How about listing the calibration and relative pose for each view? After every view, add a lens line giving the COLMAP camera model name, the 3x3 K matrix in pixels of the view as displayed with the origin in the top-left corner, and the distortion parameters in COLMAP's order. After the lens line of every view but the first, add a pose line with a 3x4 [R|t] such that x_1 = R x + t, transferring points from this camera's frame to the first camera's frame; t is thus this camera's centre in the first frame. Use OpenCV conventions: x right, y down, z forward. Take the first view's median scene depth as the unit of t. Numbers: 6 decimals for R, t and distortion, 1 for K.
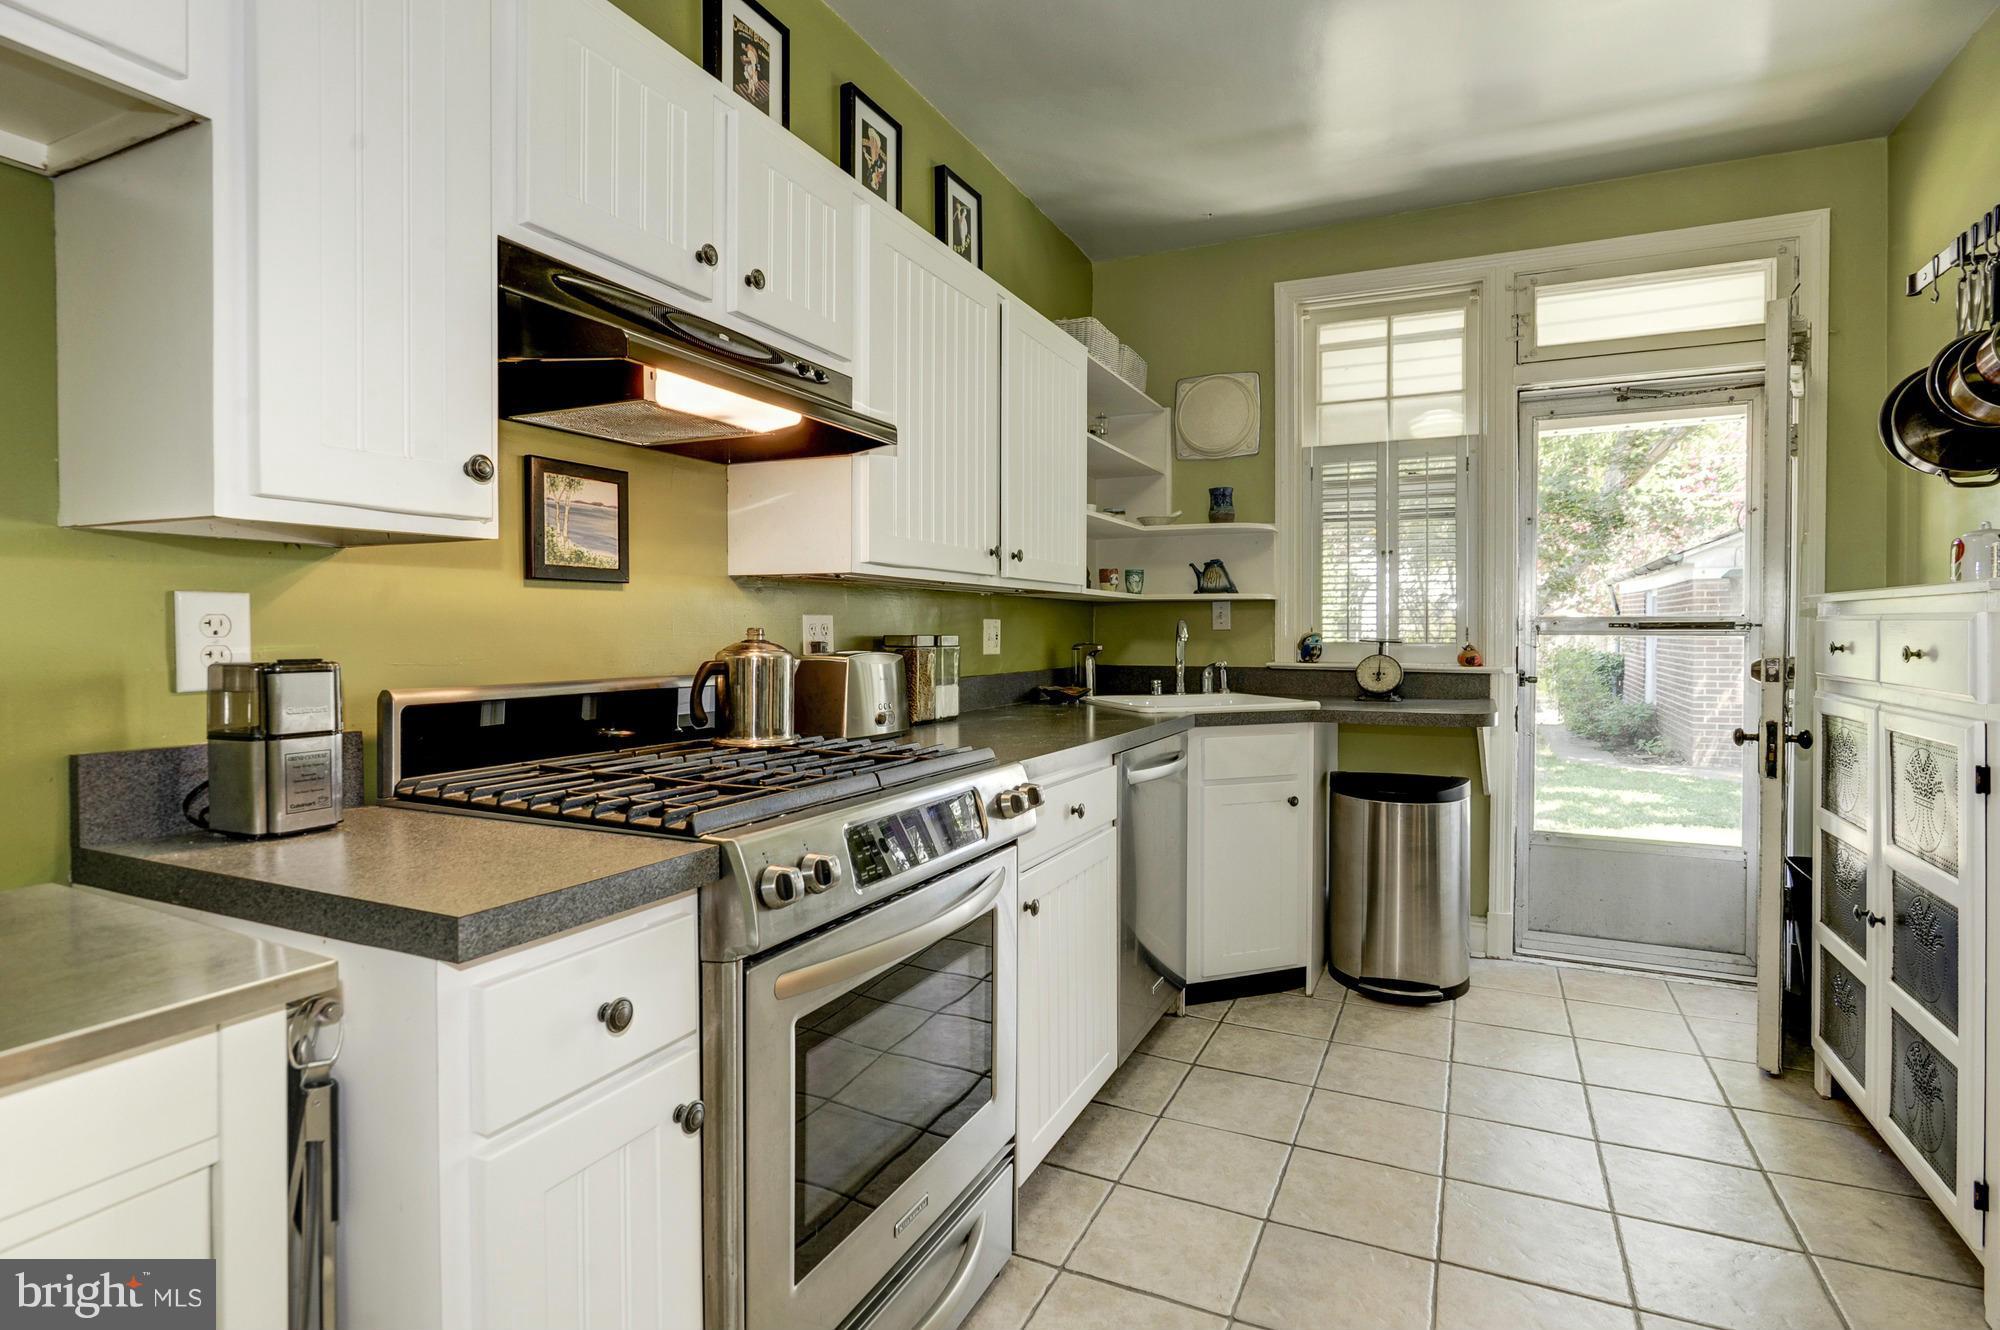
lens RADIAL K [[998.5, 0, 1000.1], [0, 998.5, 629.6], [0, 0, 1]] dist [-0.006329, -0.001608]
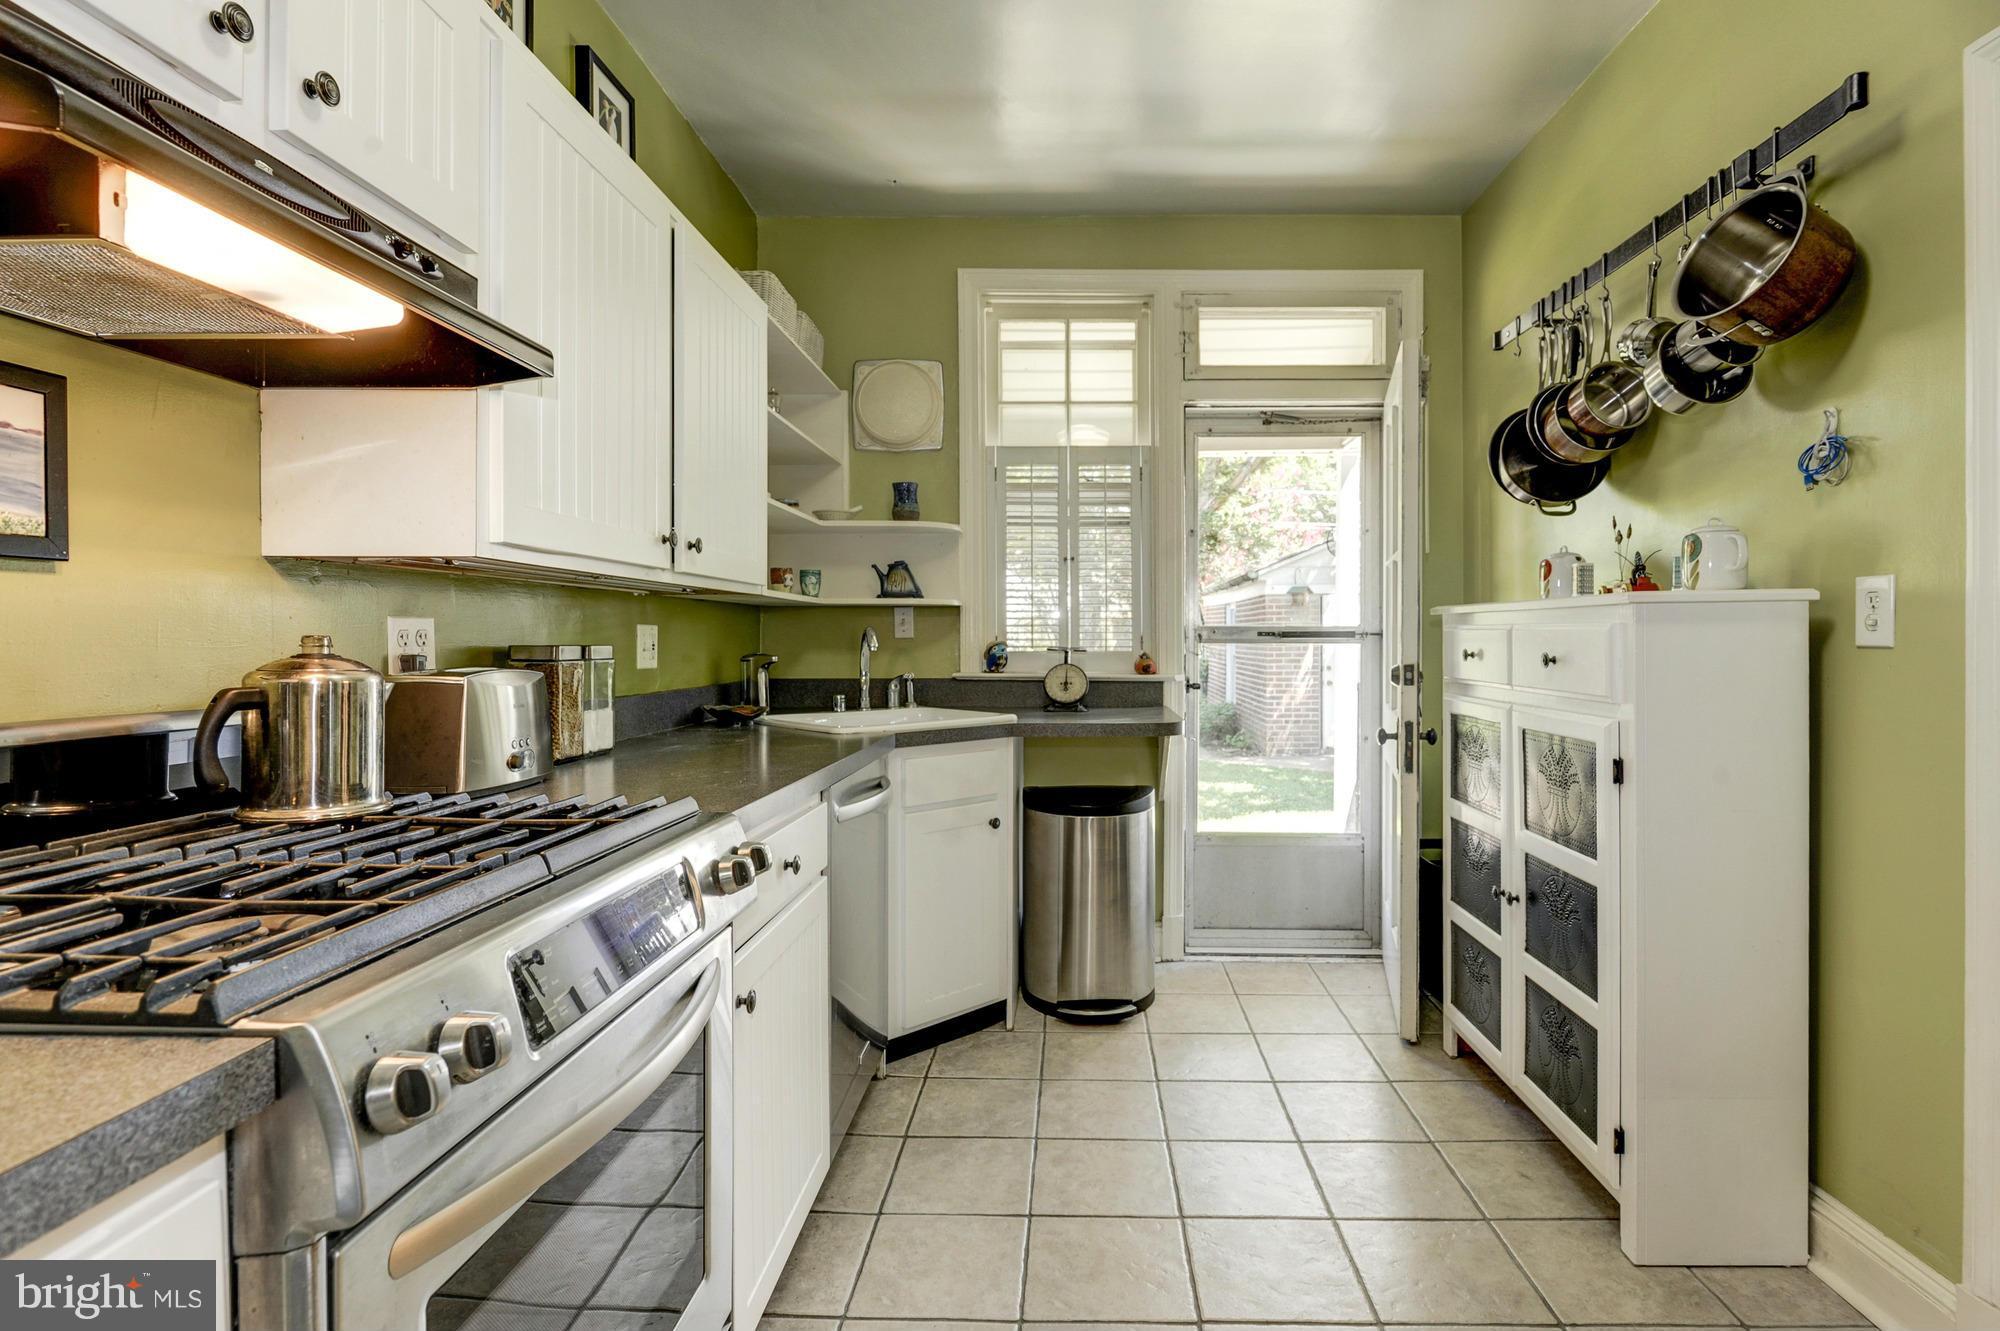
lens RADIAL K [[998.5, 0, 1019.5], [0, 998.5, 639.3], [0, 0, 1]] dist [-0.006329, -0.001608]
pose [[0.920004, -0.000284, 0.391909, -0.055687], [-0.000281, 0.999999, 0.001384, -0.000139], [-0.391909, -0.001383, 0.920003, 0.159683]]
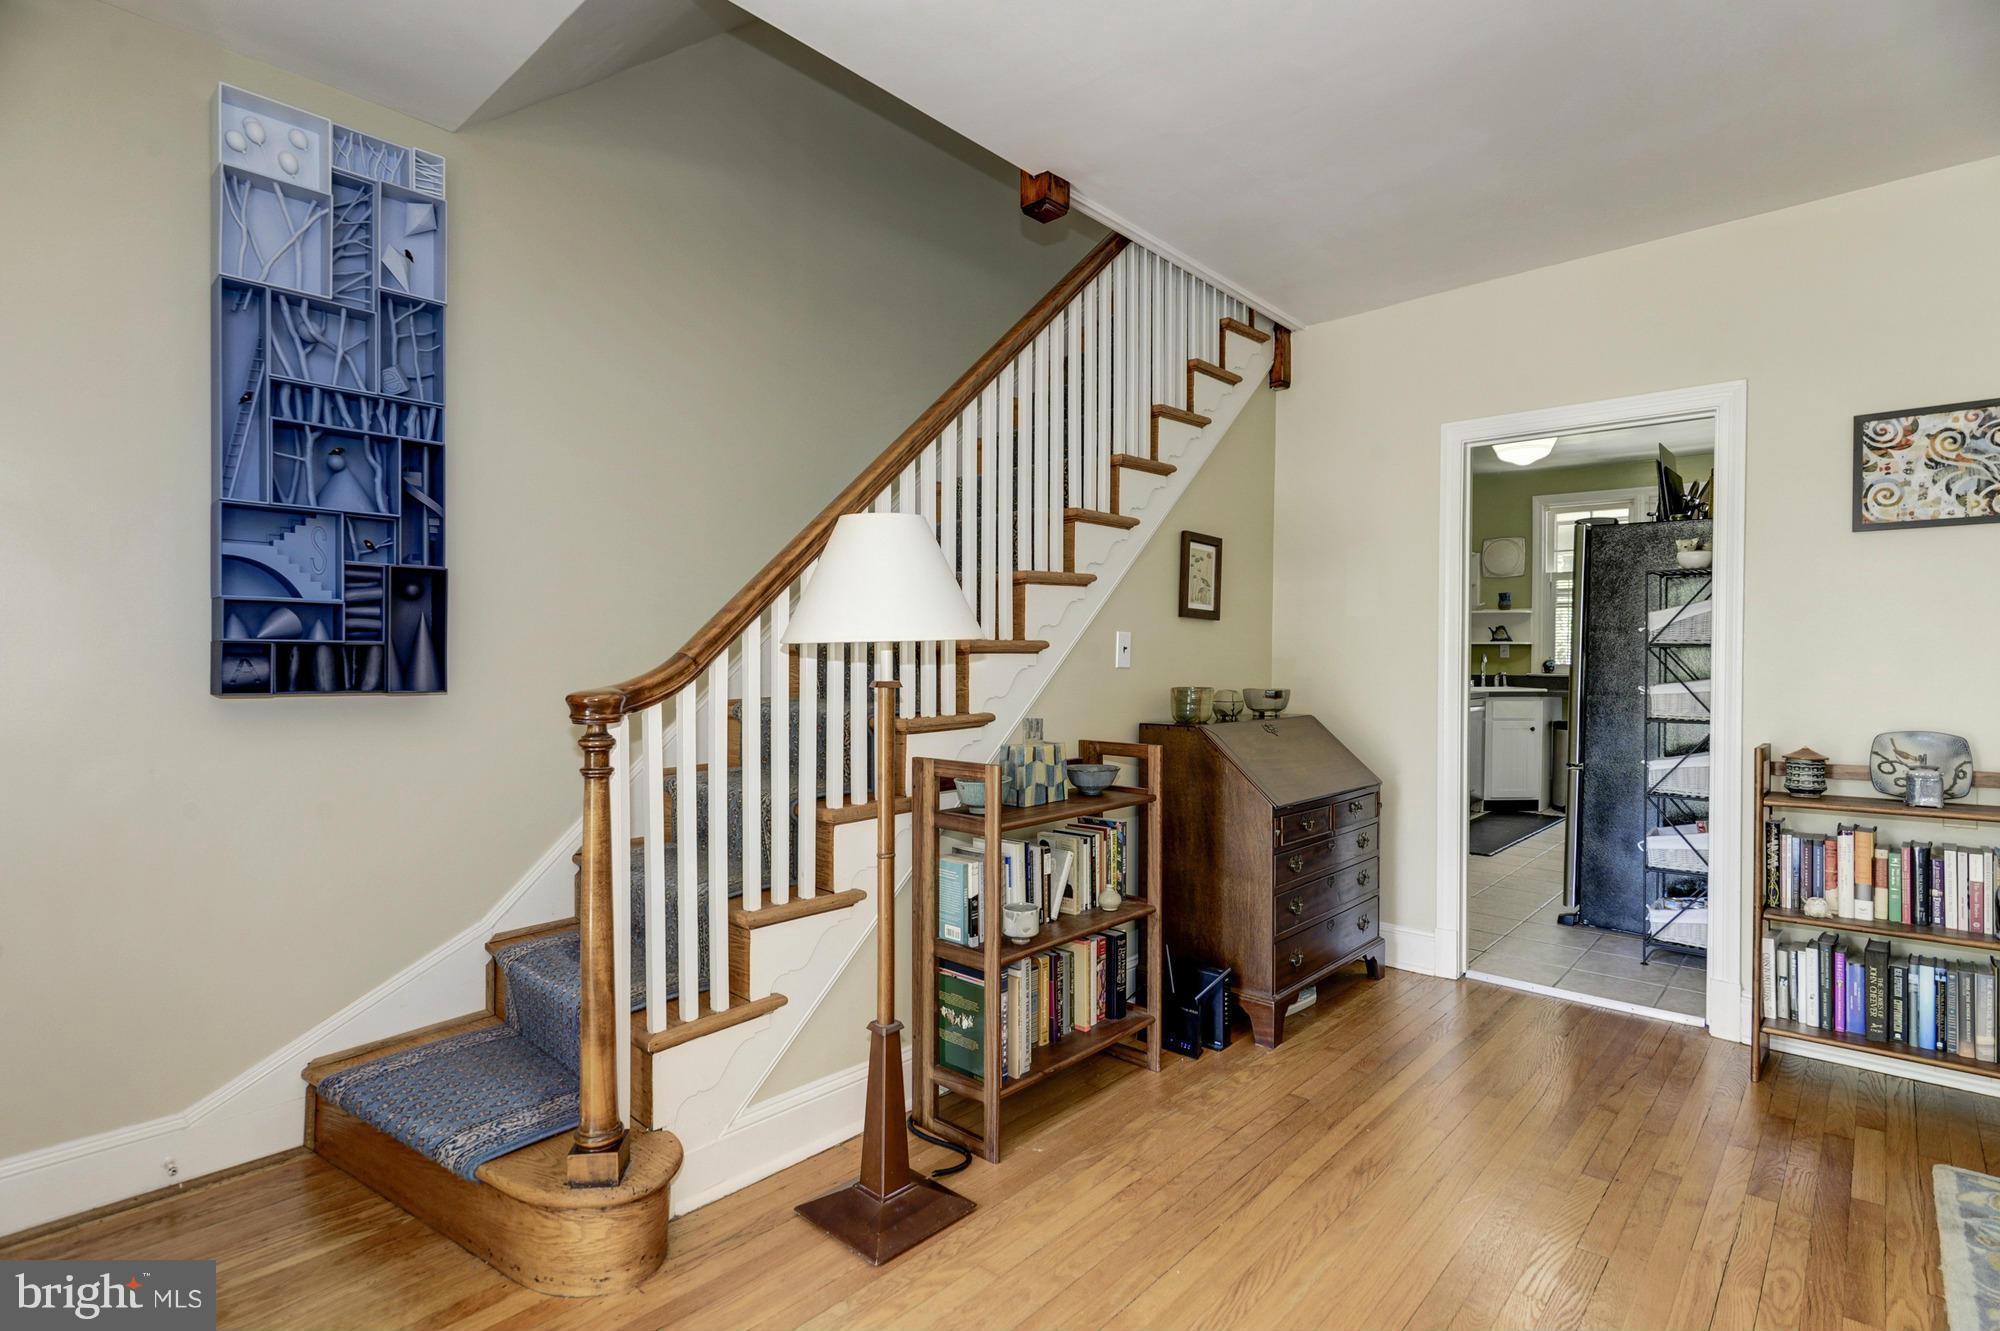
lens RADIAL K [[998.5, 0, 1014.5], [0, 998.5, 657.9], [0, 0, 1]] dist [-0.006329, -0.001608]
pose [[0.965215, 0.002445, -0.261447, -0.330960], [0.000546, 0.999935, 0.011369, -0.034856], [0.261458, -0.011116, 0.965151, -1.891669]]
